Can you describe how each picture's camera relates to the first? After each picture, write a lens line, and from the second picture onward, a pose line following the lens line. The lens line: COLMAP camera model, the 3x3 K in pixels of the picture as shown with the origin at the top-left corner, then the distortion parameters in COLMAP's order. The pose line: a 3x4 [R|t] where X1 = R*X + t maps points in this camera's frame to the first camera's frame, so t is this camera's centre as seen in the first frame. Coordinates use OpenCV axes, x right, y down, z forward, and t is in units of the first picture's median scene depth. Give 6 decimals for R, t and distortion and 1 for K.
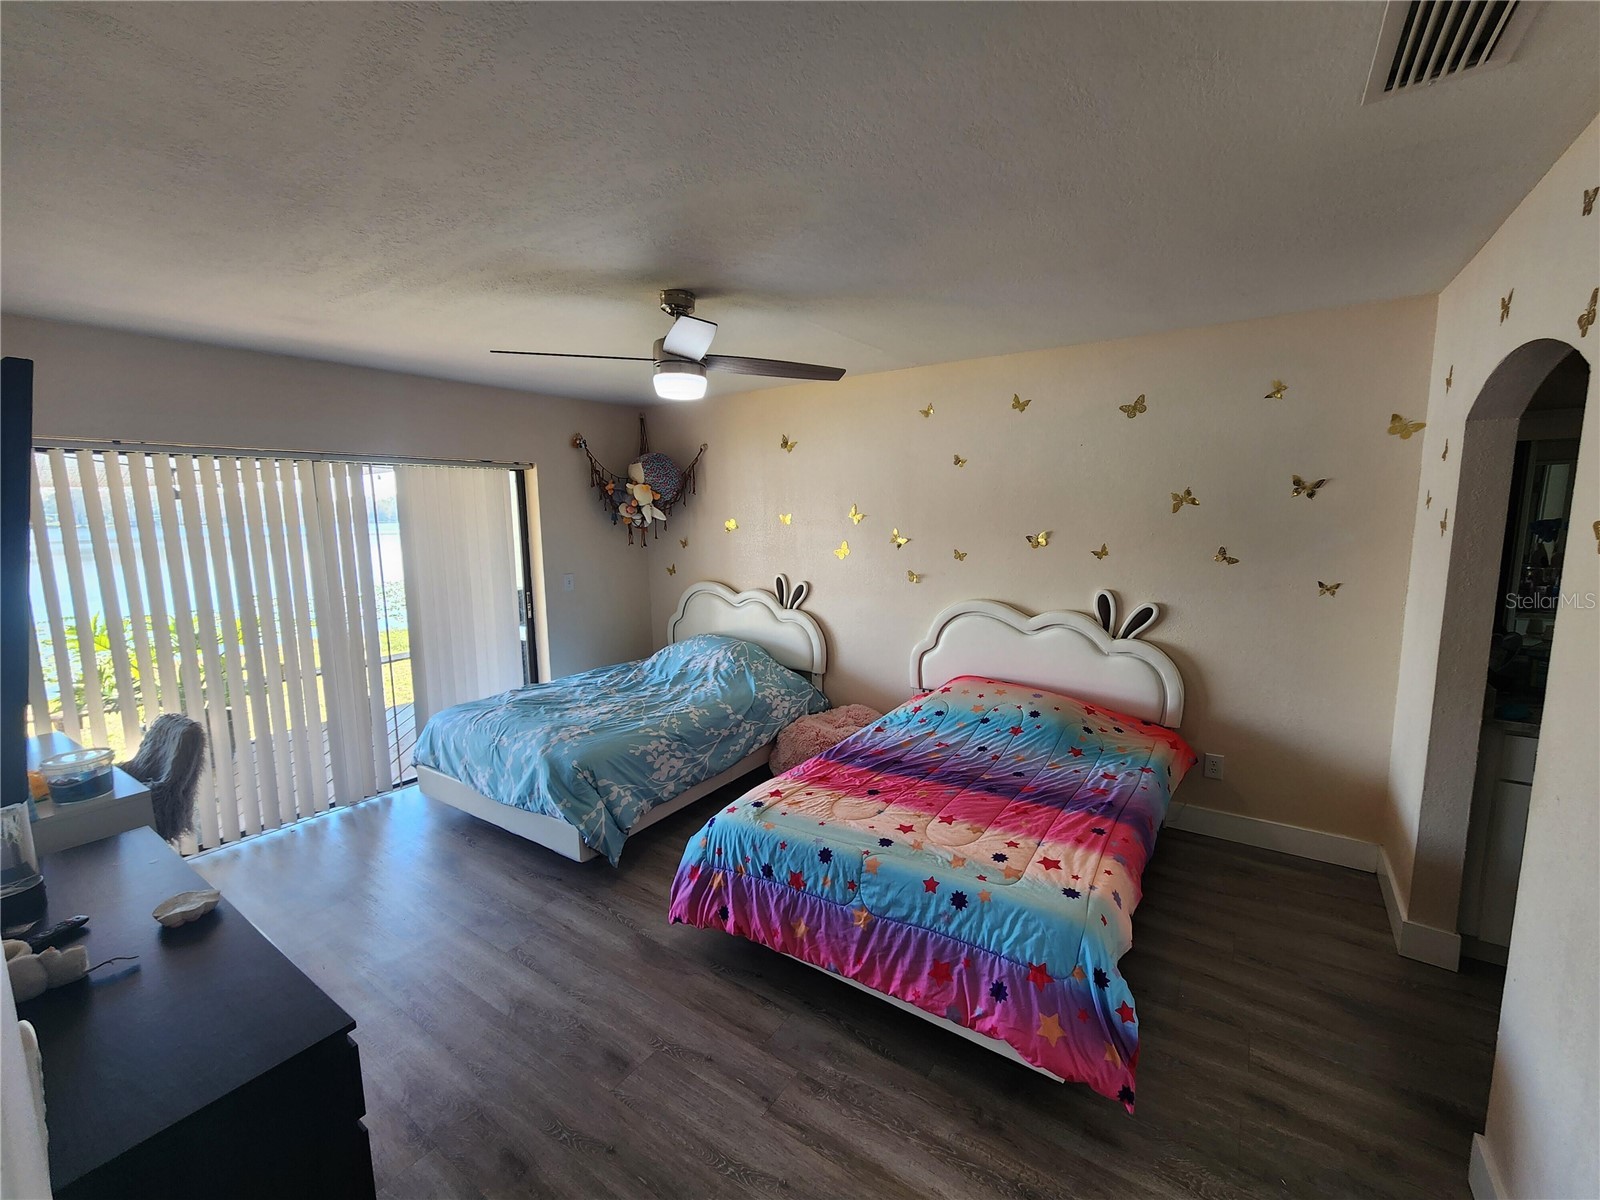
lens RADIAL K [[653.6, 0, 803.8], [0, 653.6, 599.0], [0, 0, 1]] dist [-0.000352, -0.000520]
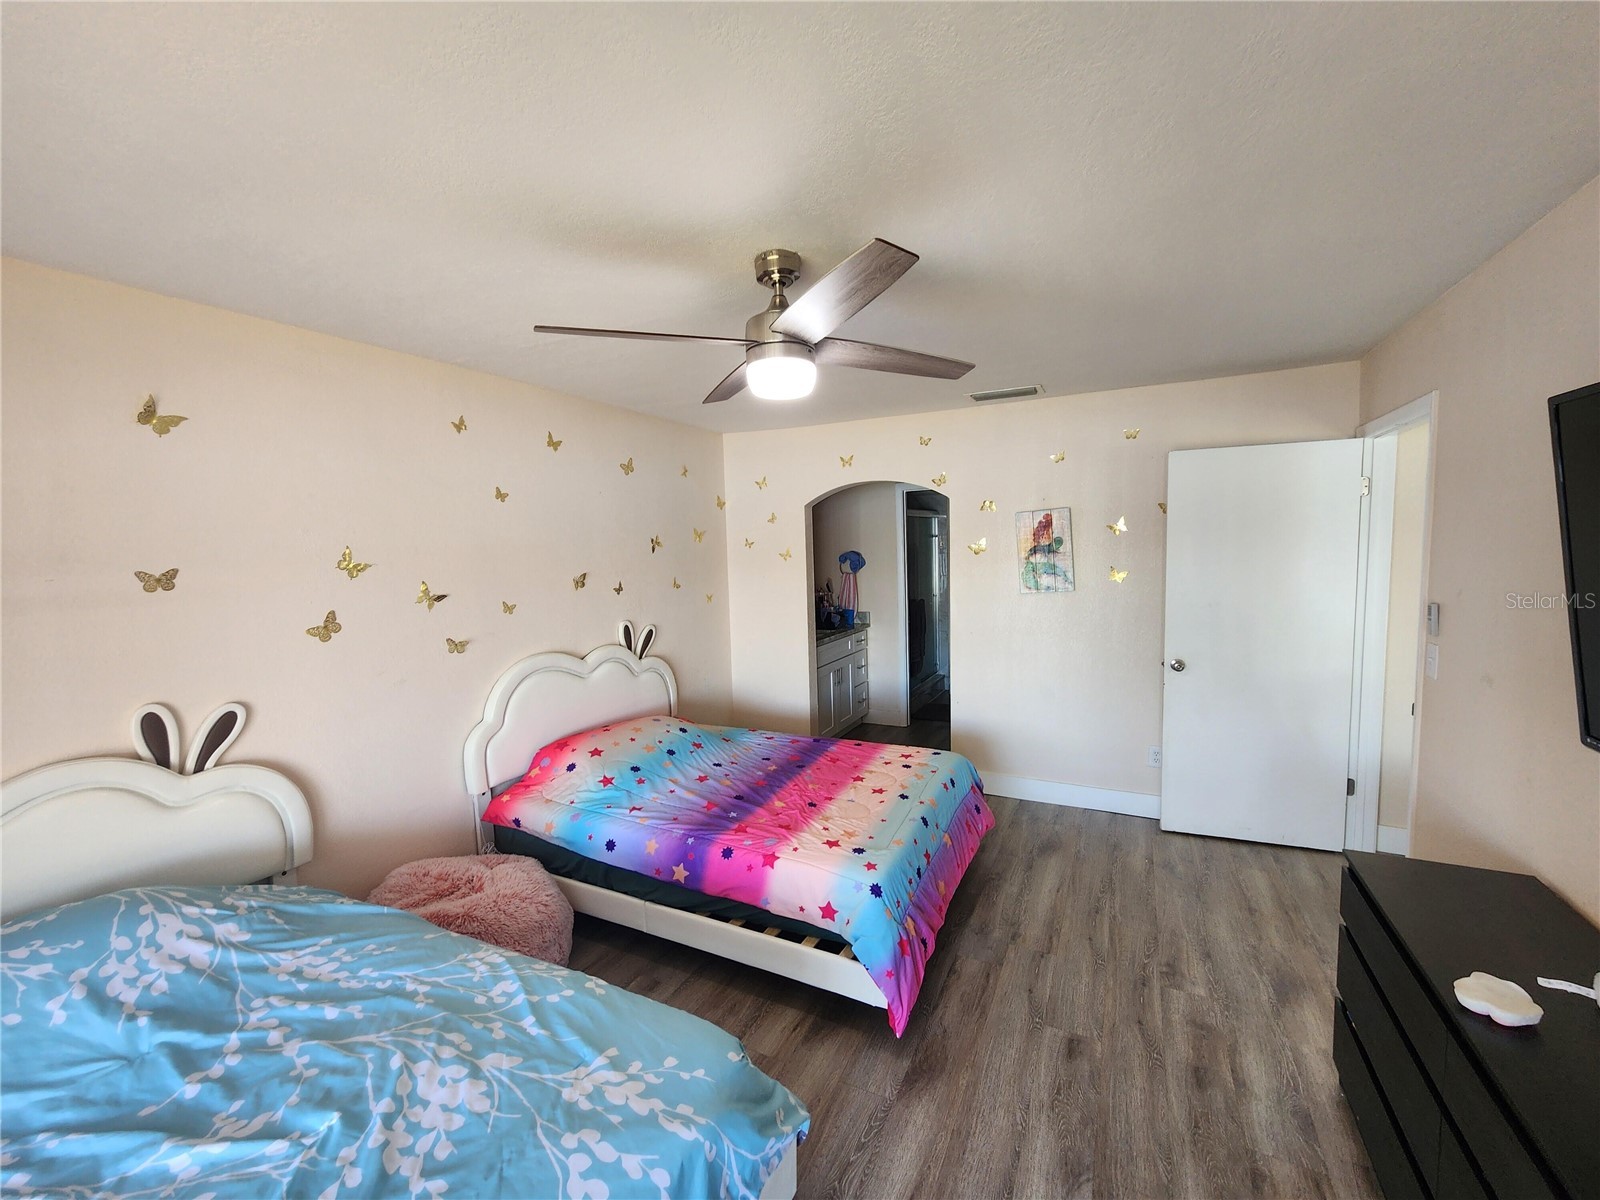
lens RADIAL K [[653.6, 0, 802.5], [0, 653.6, 601.1], [0, 0, 1]] dist [-0.000352, -0.000520]
pose [[-0.133906, -0.071057, 0.988443, -0.857841], [0.160807, 0.982649, 0.092425, -0.125675], [-0.977860, 0.171325, -0.120156, 1.000743]]
